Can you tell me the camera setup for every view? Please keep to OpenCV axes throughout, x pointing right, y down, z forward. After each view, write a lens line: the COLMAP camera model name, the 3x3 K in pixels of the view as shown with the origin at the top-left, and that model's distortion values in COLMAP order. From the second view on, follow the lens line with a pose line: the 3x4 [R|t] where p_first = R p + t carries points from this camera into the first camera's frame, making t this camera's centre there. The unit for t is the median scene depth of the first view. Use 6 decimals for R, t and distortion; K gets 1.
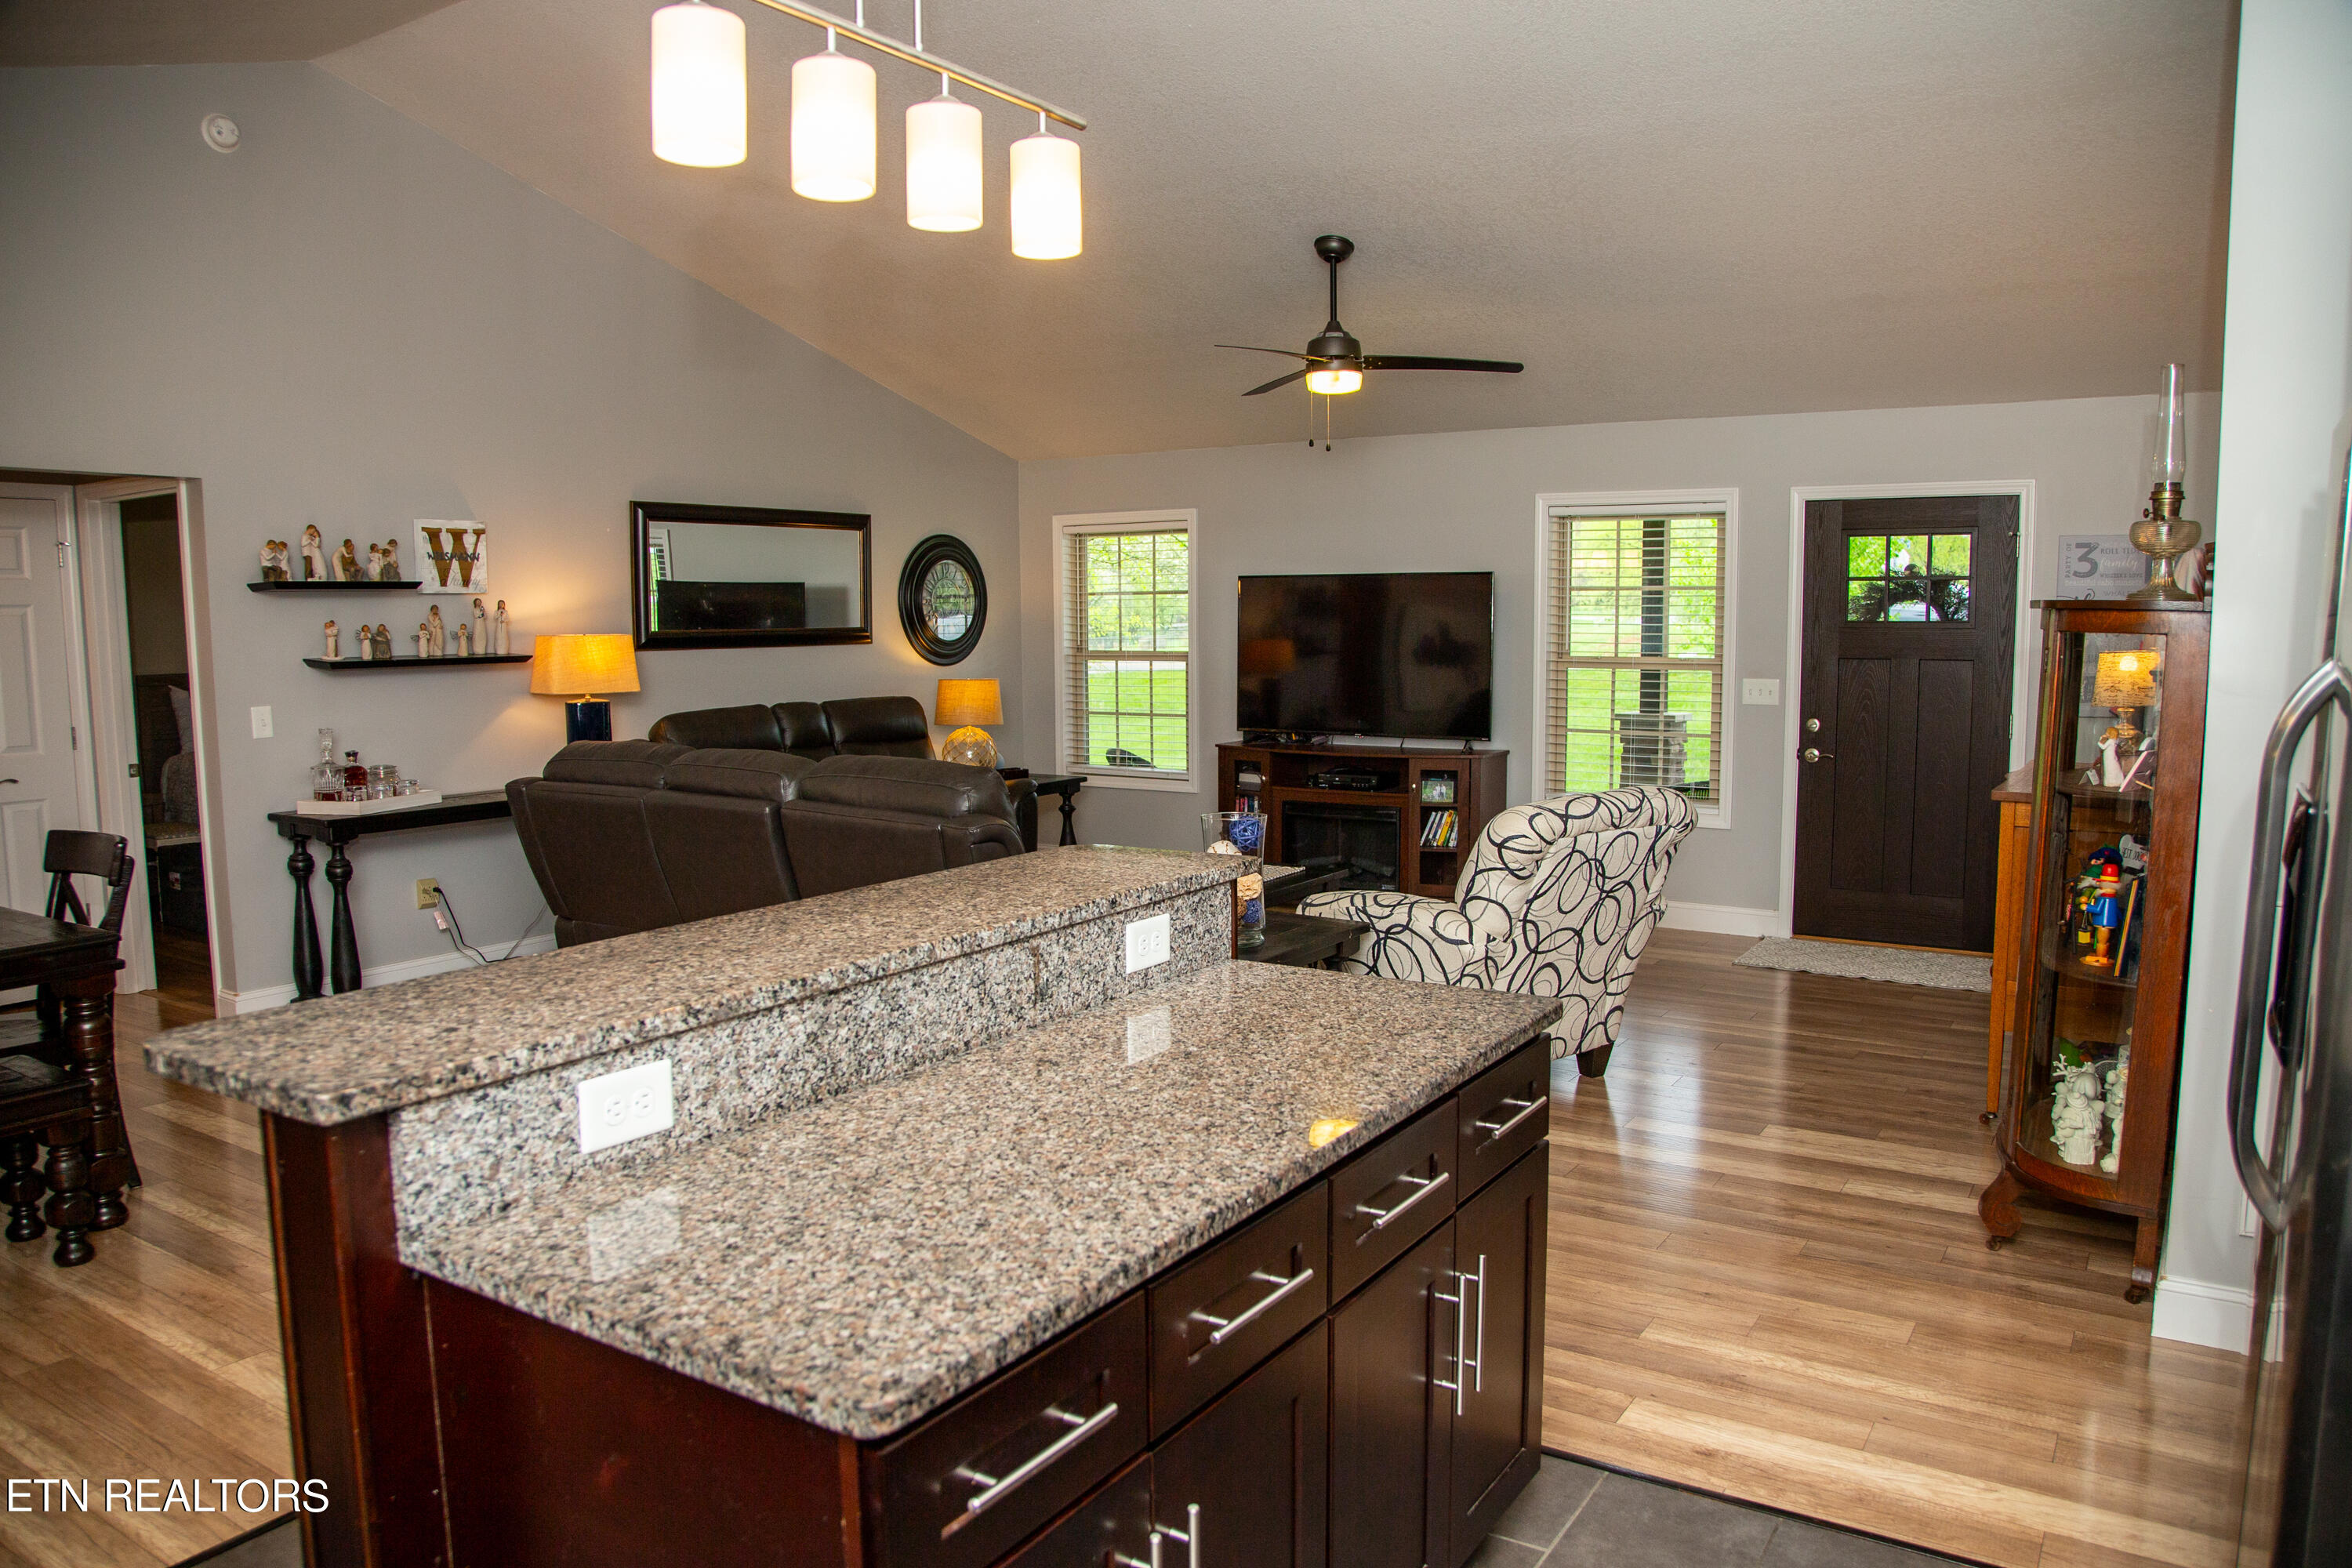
lens RADIAL K [[1613.0, 0, 1168.0], [0, 1613.0, 784.7], [0, 0, 1]] dist [-0.117931, 0.064122]
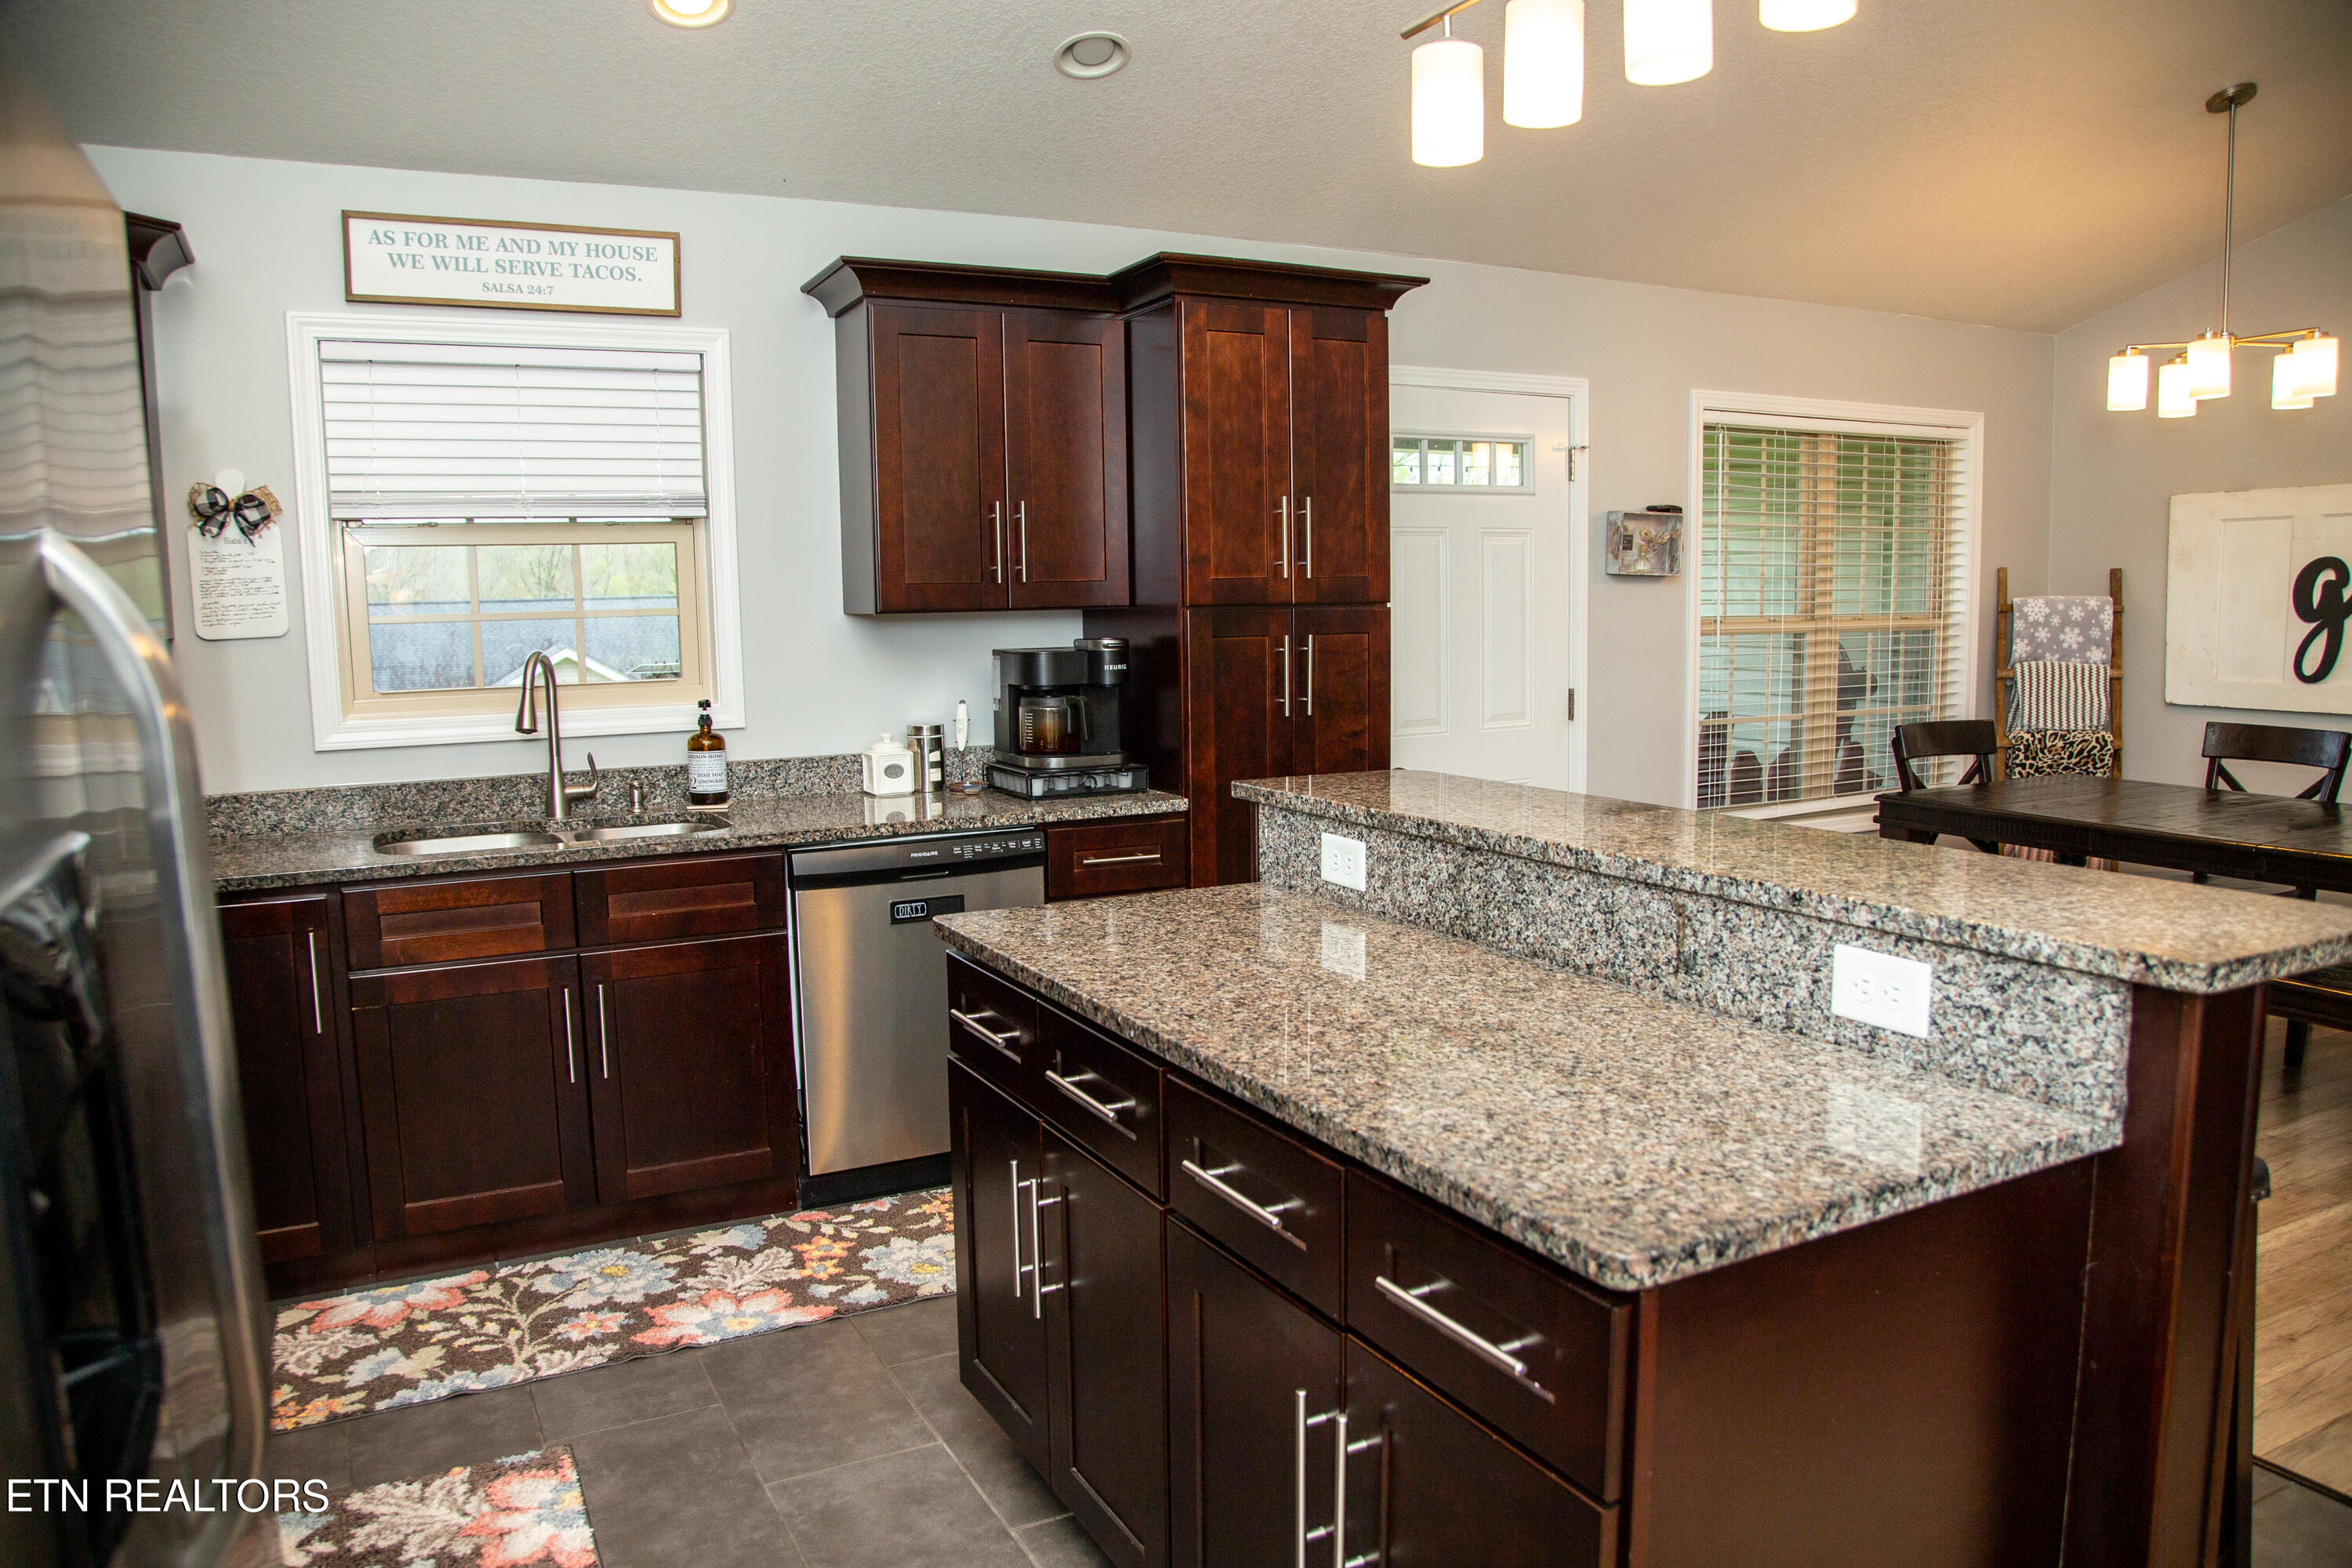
lens RADIAL K [[1613.0, 0, 1169.8], [0, 1613.0, 788.9], [0, 0, 1]] dist [-0.117931, 0.064122]
pose [[-0.477423, 0.120864, -0.870321, 0.267287], [-0.075363, 0.981212, 0.177605, -0.029980], [0.875436, 0.150383, -0.459344, 0.403422]]
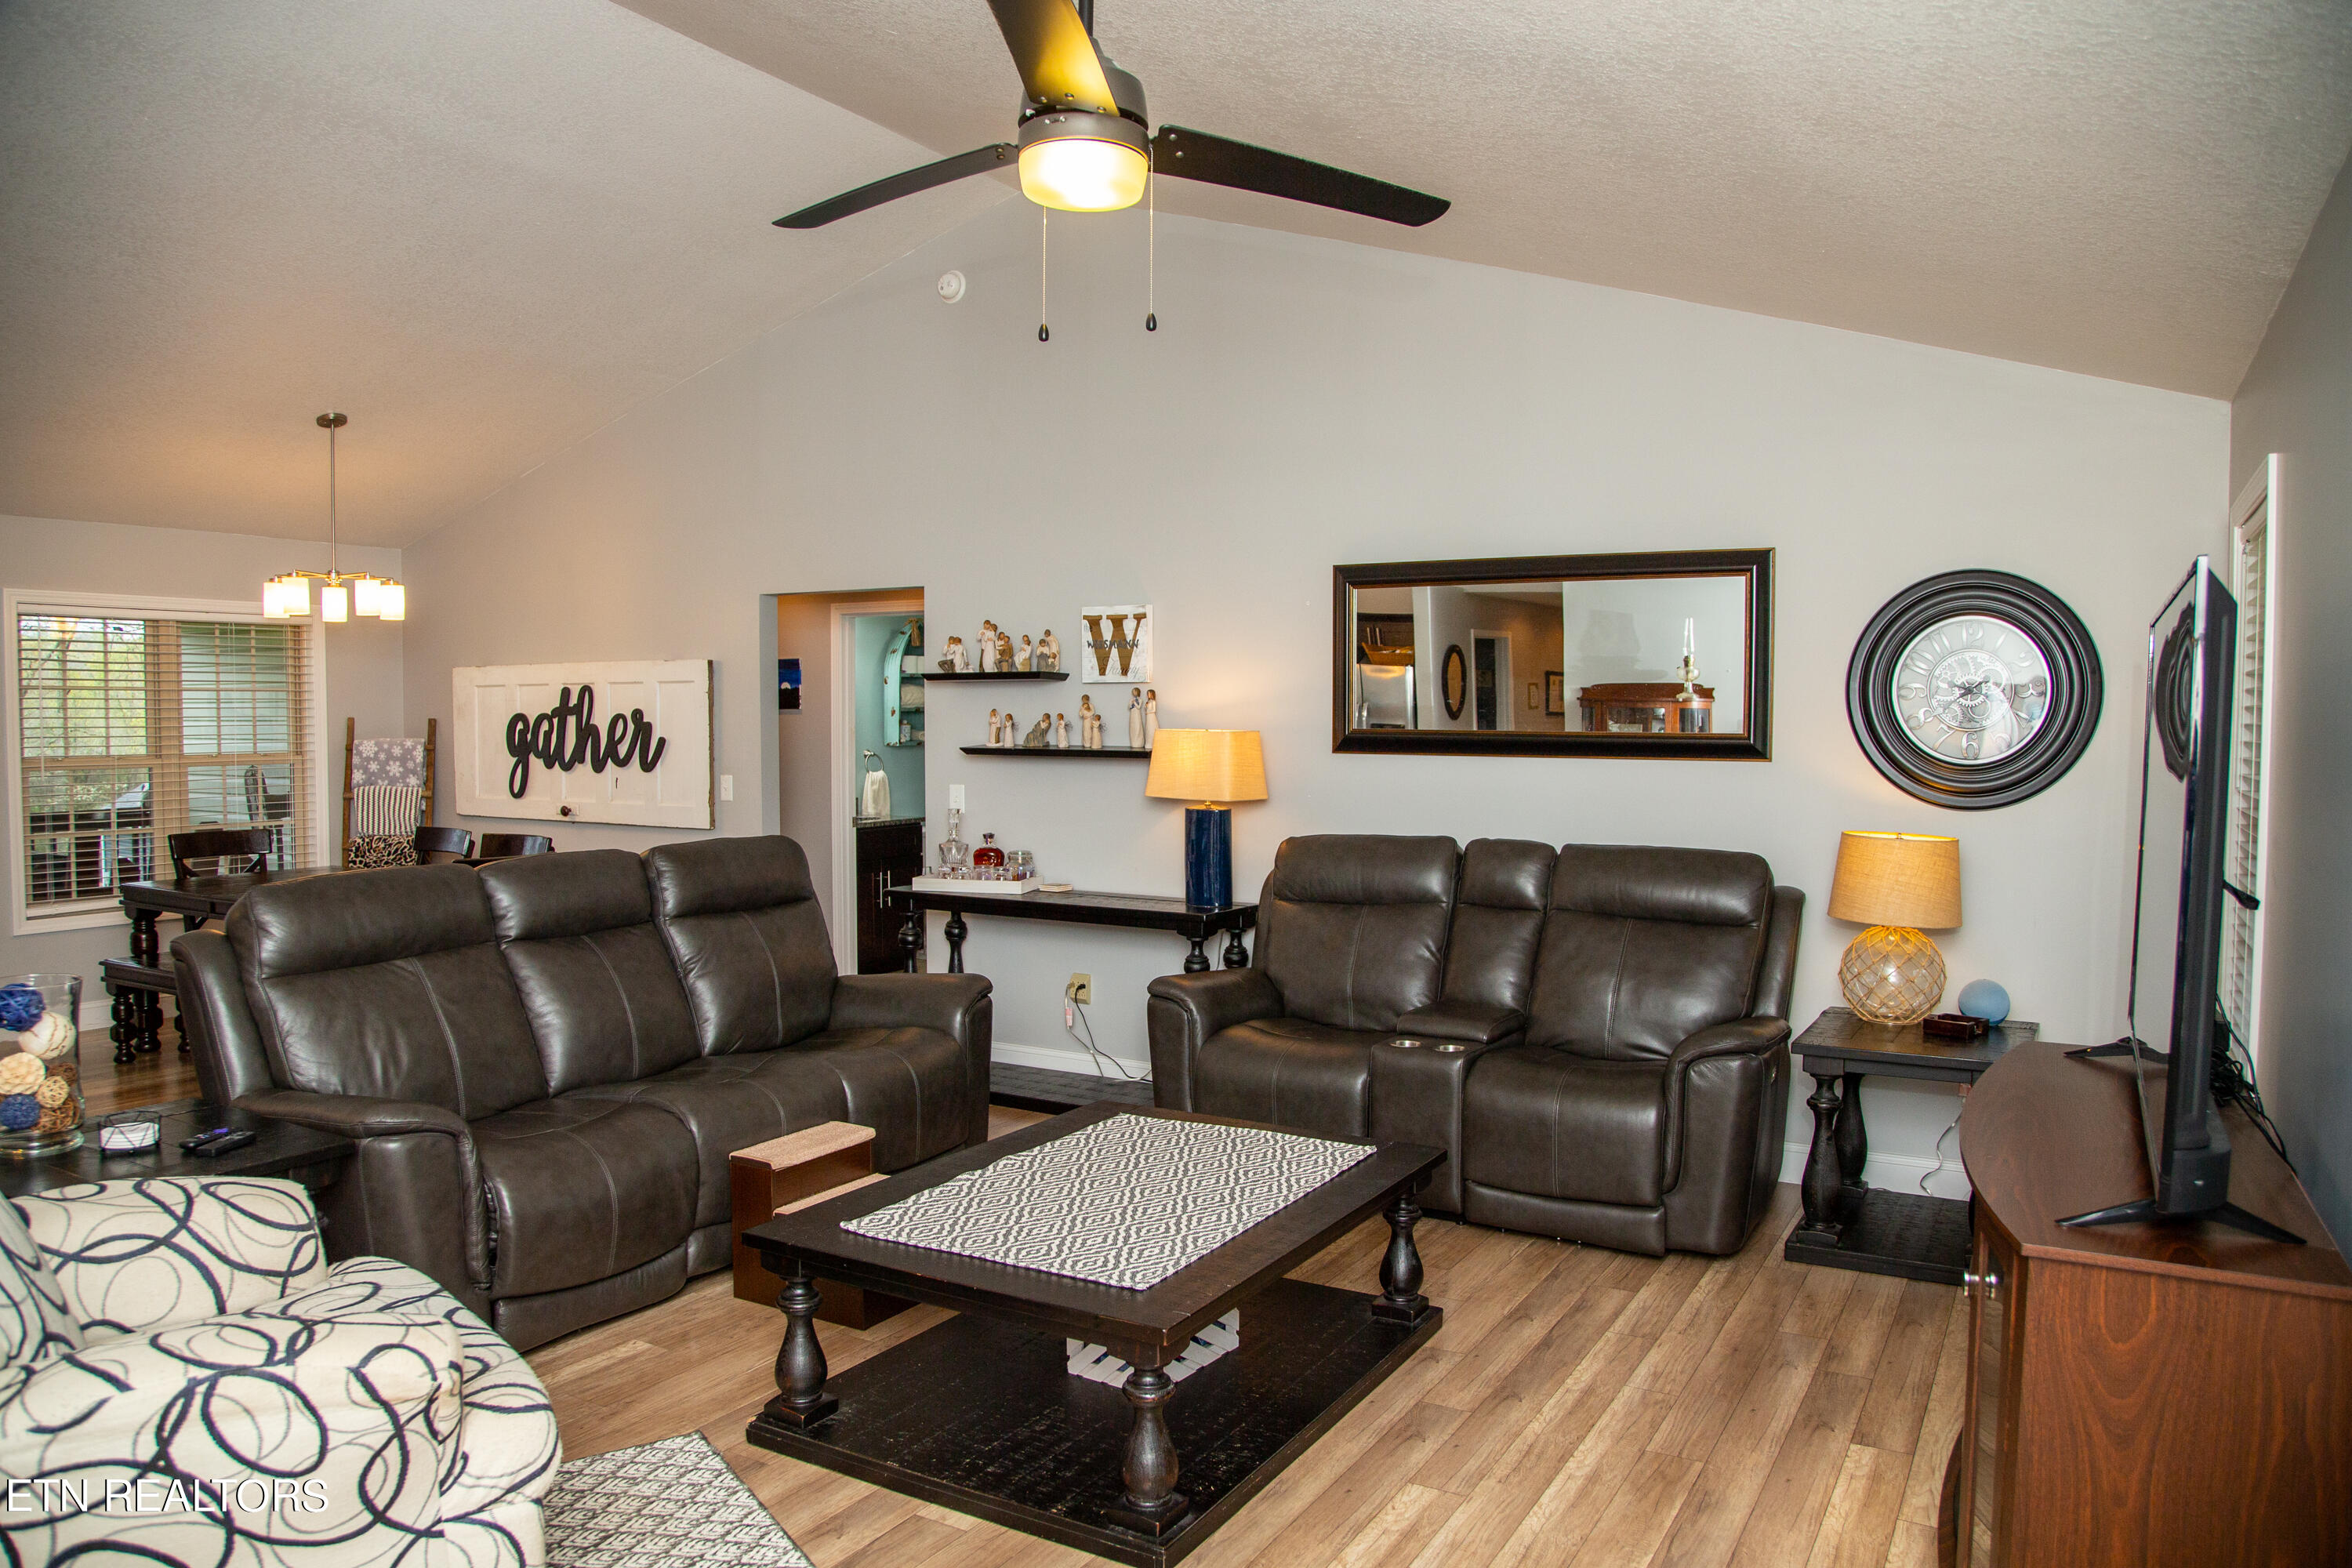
lens RADIAL K [[1613.0, 0, 1180.2], [0, 1613.0, 788.8], [0, 0, 1]] dist [-0.117931, 0.064122]
pose [[0.057091, 0.057880, -0.996690, 0.515688], [-0.108362, 0.992779, 0.051446, -0.111677], [0.992471, 0.105066, 0.062951, 0.980122]]
